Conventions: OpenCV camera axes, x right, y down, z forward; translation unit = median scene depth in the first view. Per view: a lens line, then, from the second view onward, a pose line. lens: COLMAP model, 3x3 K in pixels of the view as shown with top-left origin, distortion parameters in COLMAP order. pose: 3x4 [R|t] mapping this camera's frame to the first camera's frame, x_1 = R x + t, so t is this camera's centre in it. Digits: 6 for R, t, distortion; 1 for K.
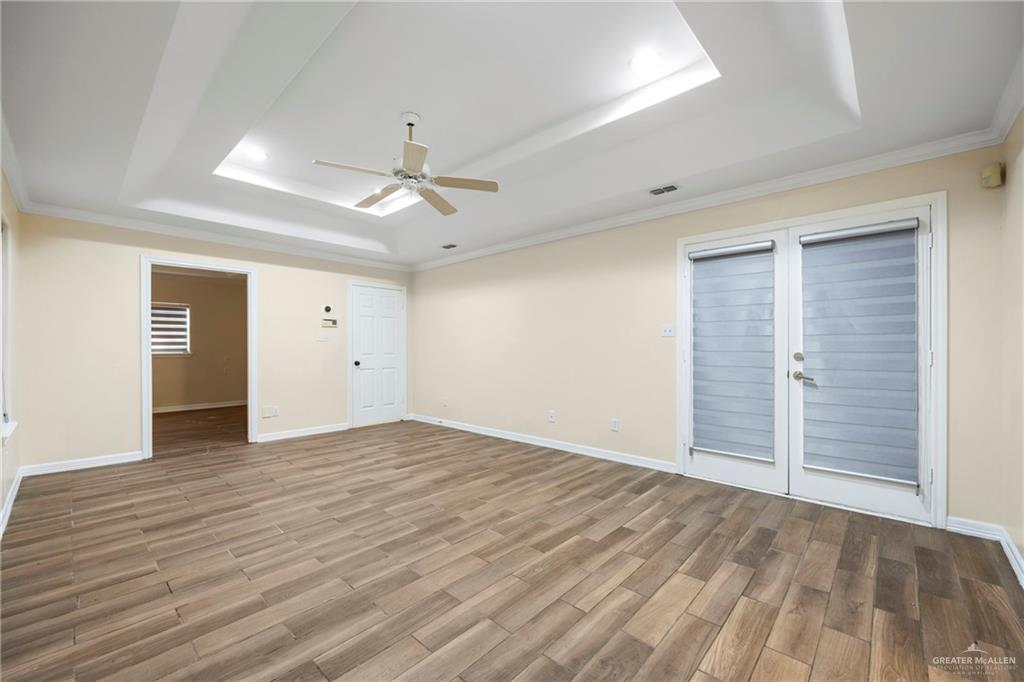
lens RADIAL K [[415.2, 0, 510.8], [0, 415.2, 344.9], [0, 0, 1]] dist [0.002409, 0.000029]
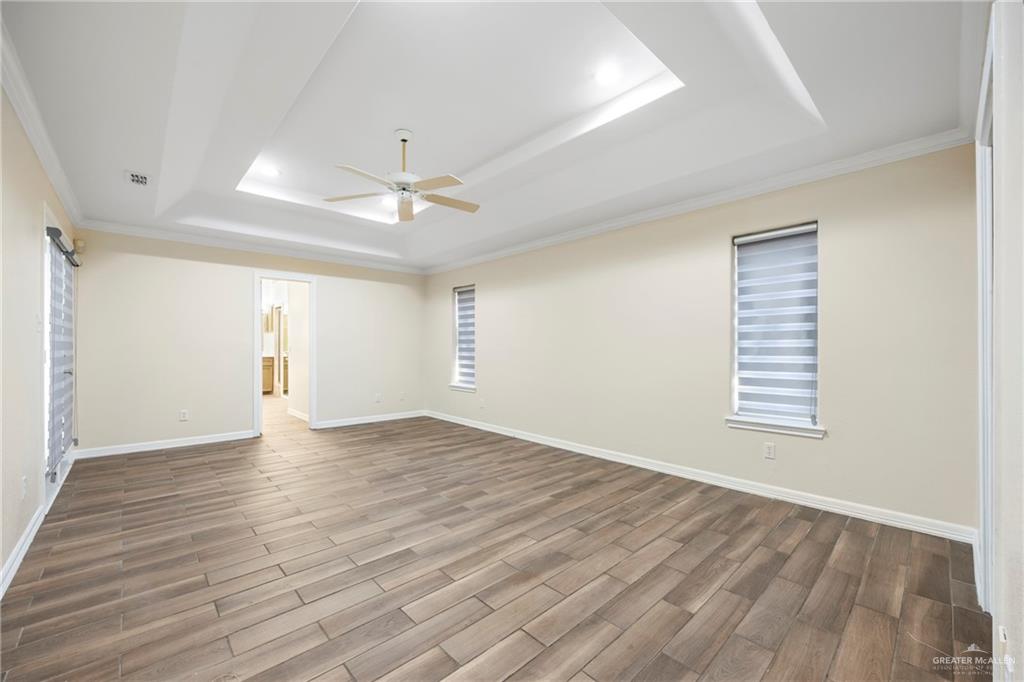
lens RADIAL K [[415.2, 0, 510.8], [0, 415.2, 344.9], [0, 0, 1]] dist [0.002409, 0.000029]
pose [[-0.996991, 0.001136, 0.077510, -0.605393], [0.000586, 0.999974, -0.007129, 0.008800], [-0.077517, -0.007062, -0.996966, 2.067007]]
